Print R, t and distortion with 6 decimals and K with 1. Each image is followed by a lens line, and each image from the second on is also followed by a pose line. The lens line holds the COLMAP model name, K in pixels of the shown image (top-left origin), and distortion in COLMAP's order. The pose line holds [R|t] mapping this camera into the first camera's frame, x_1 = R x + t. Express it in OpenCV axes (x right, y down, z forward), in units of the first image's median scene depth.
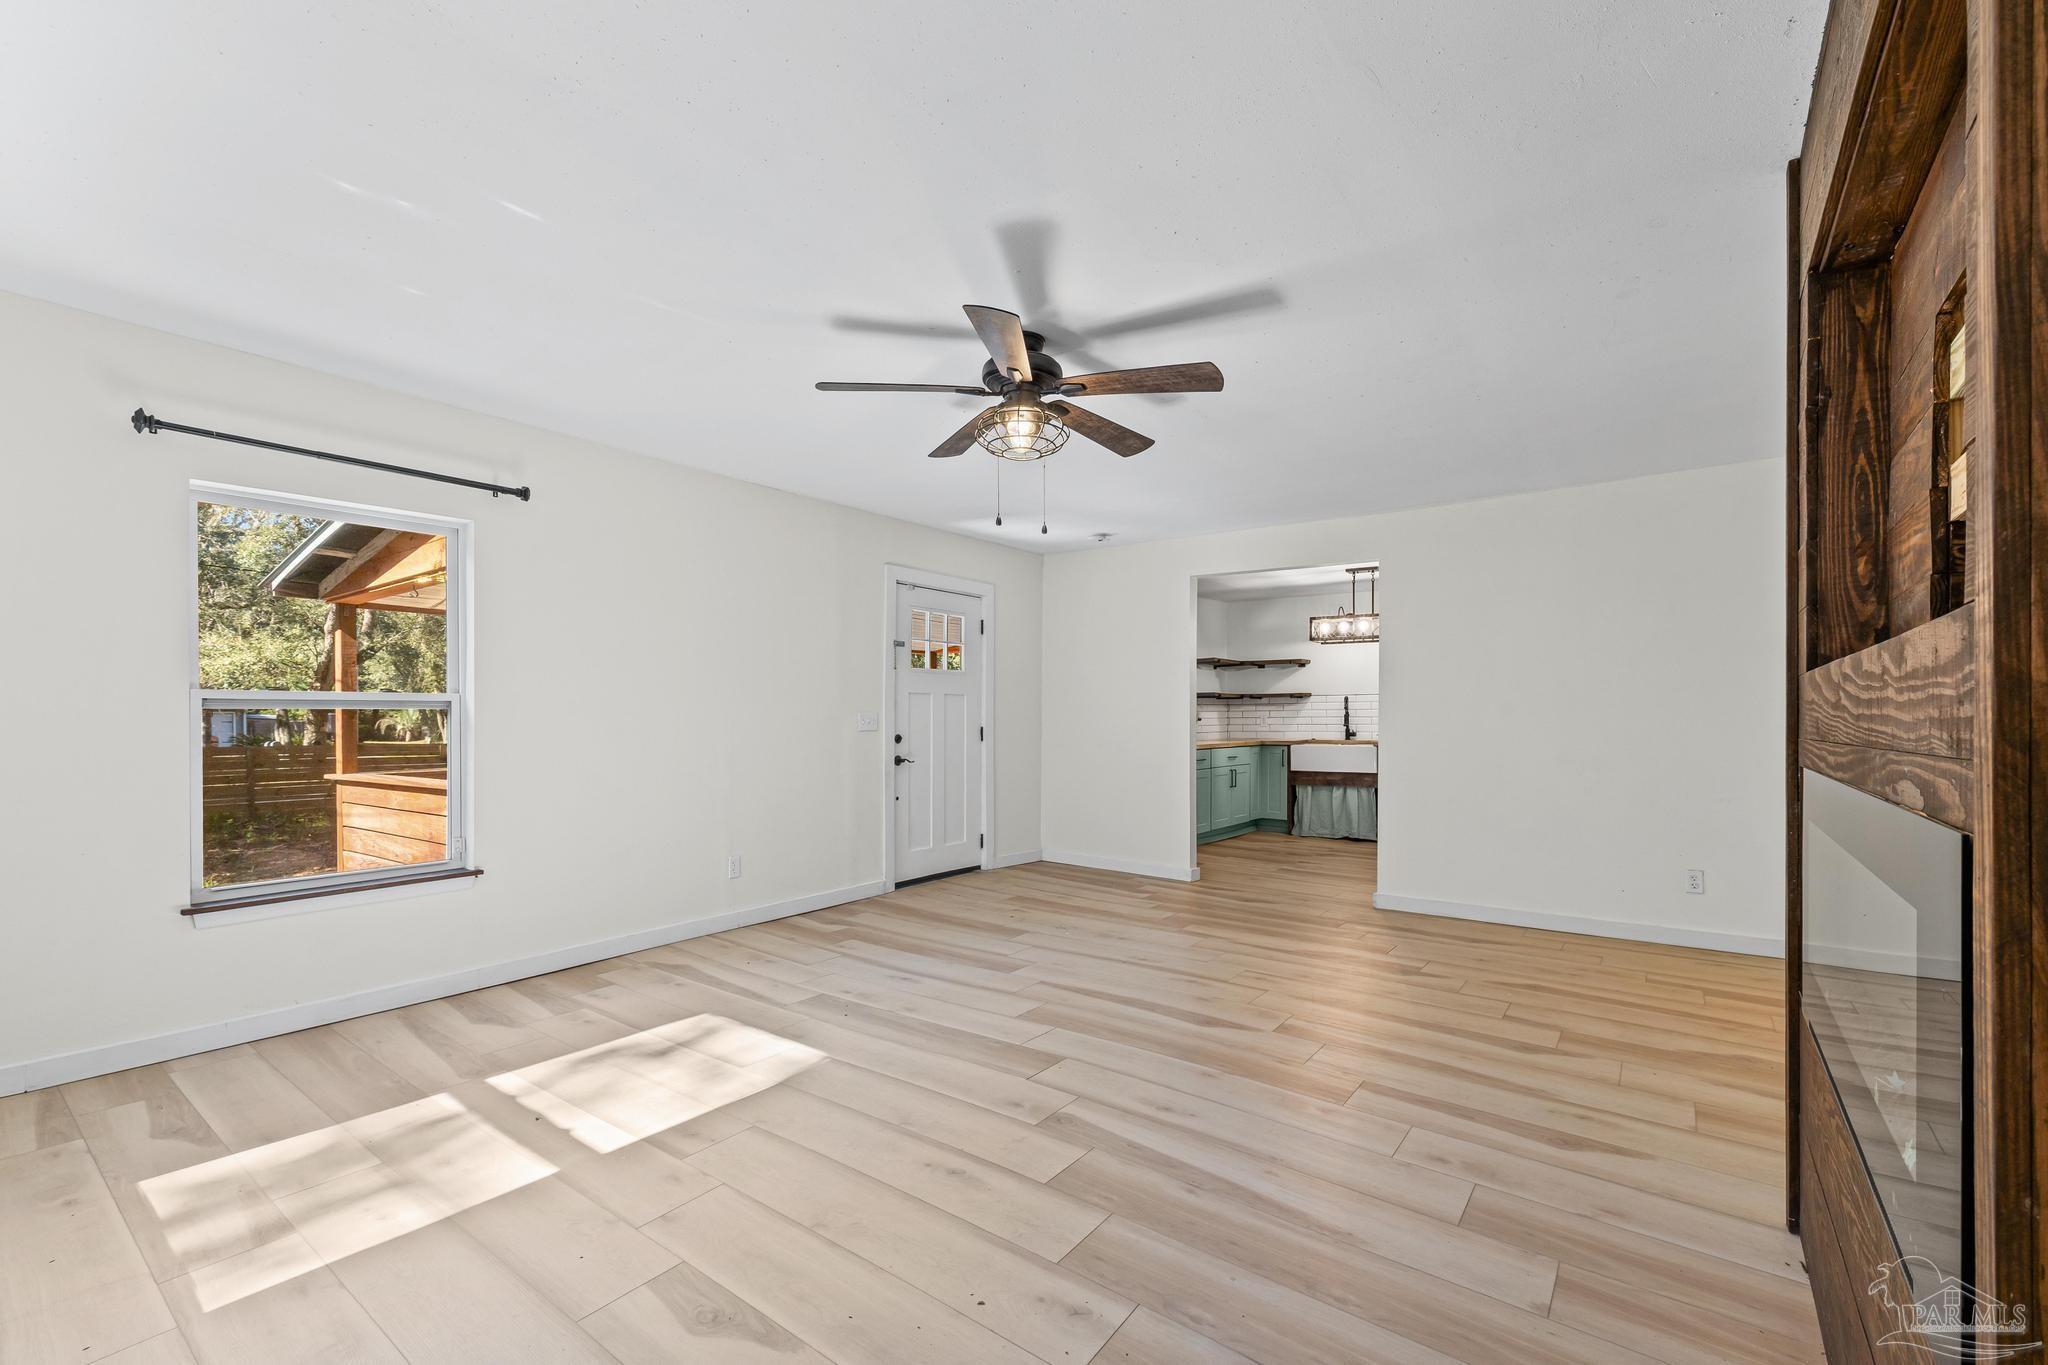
lens RADIAL K [[879.9, 0, 1020.0], [0, 879.9, 718.4], [0, 0, 1]] dist [0.012811, 0.000046]
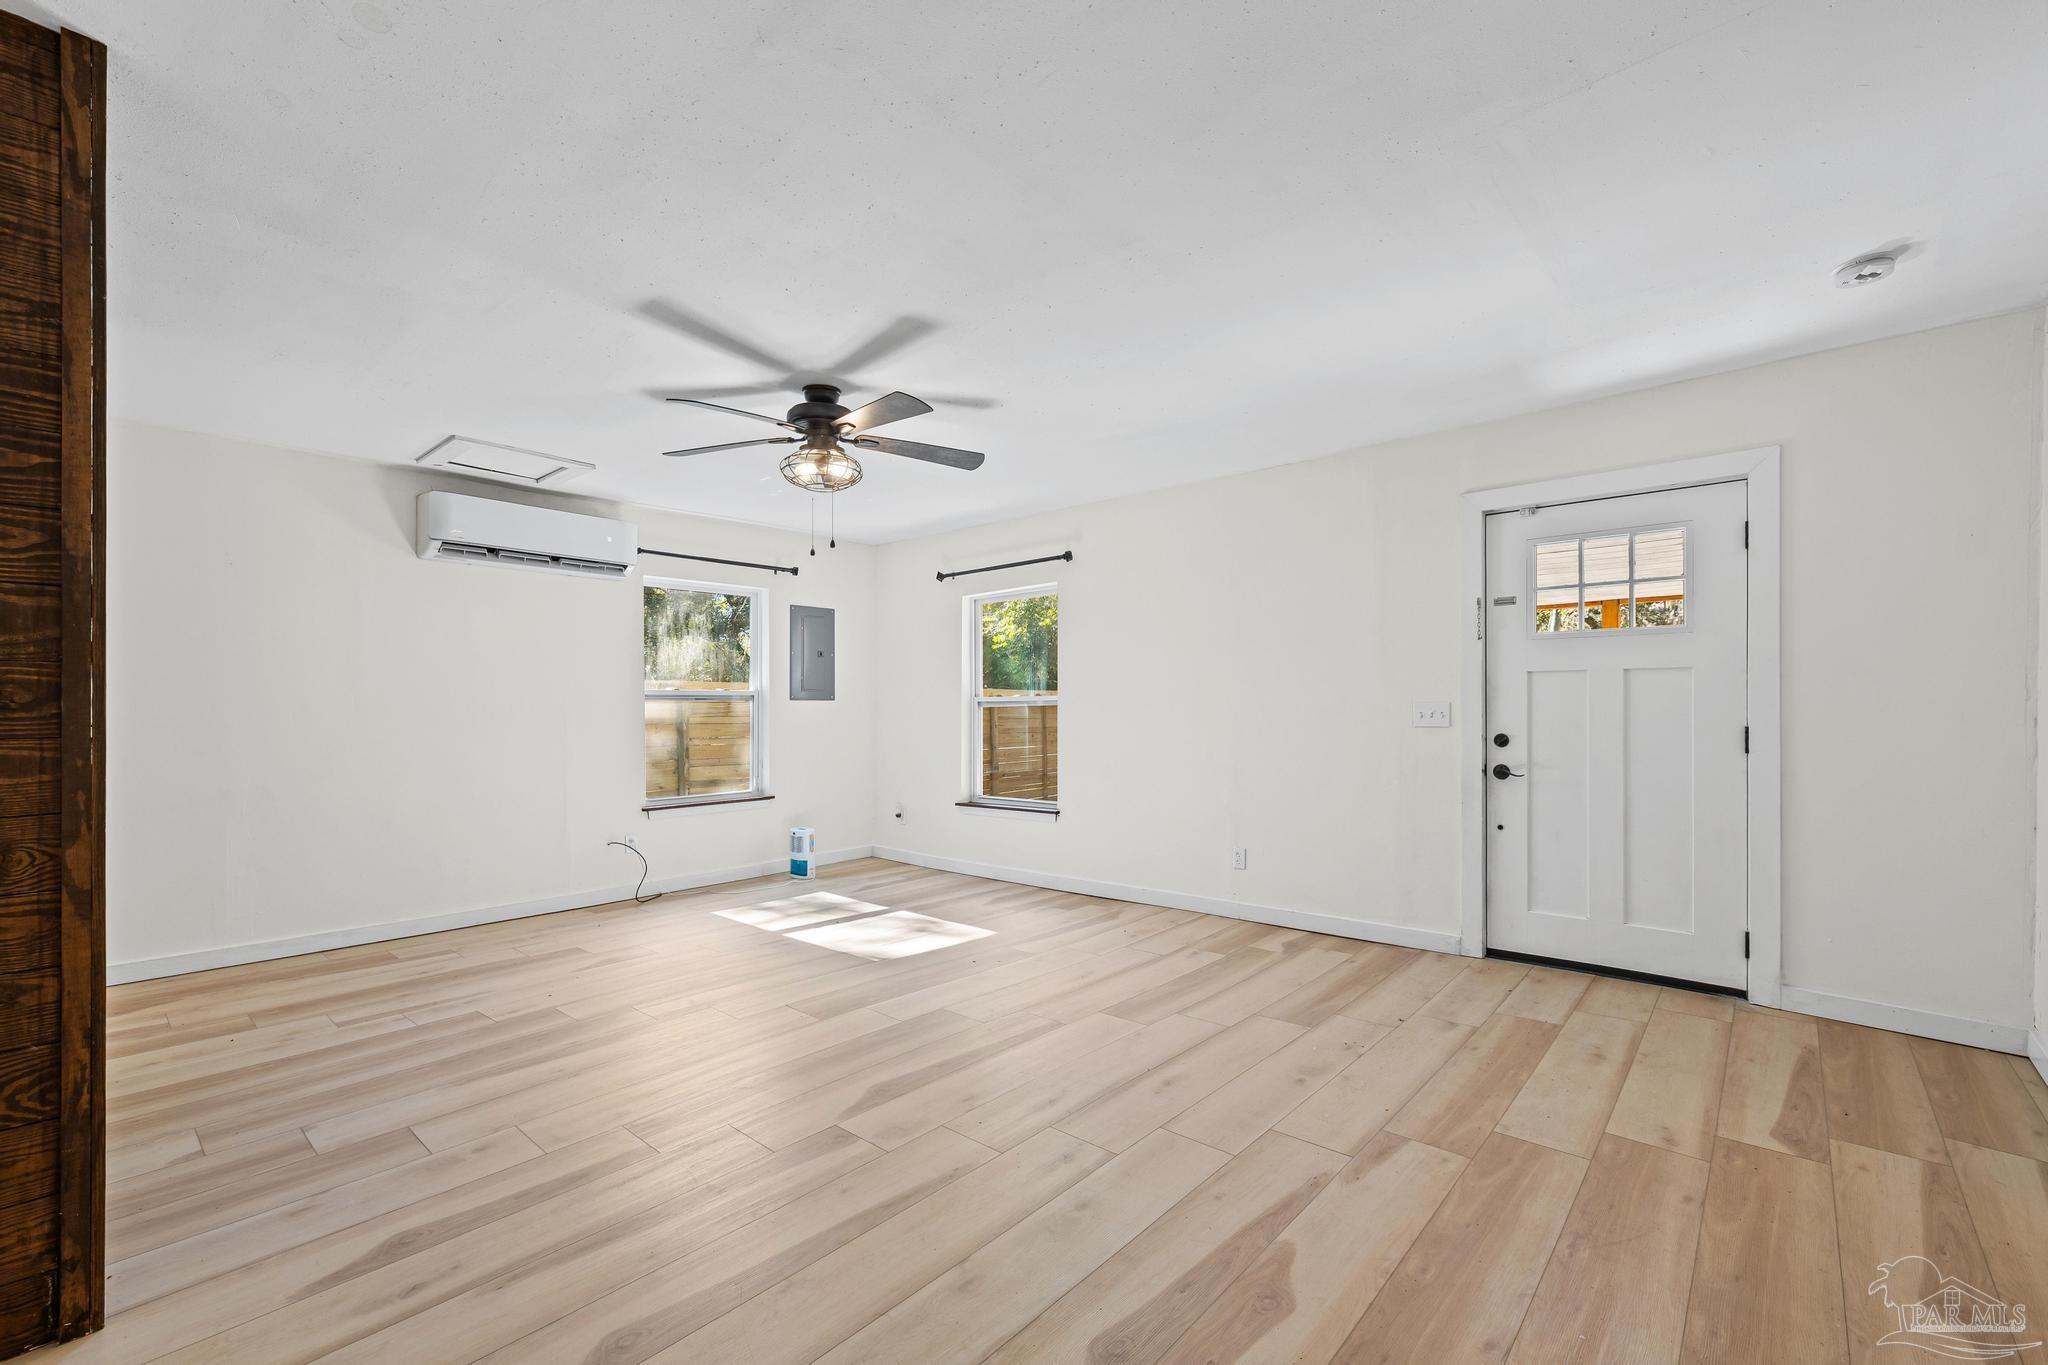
lens RADIAL K [[871.7, 0, 1017.5], [0, 871.7, 707.2], [0, 0, 1]] dist [-0.001083, -0.000255]
pose [[-0.088885, -0.005729, -0.996025, 0.842808], [0.000054, 0.999983, -0.005756, 0.001718], [0.996042, -0.000566, -0.088883, 1.013989]]
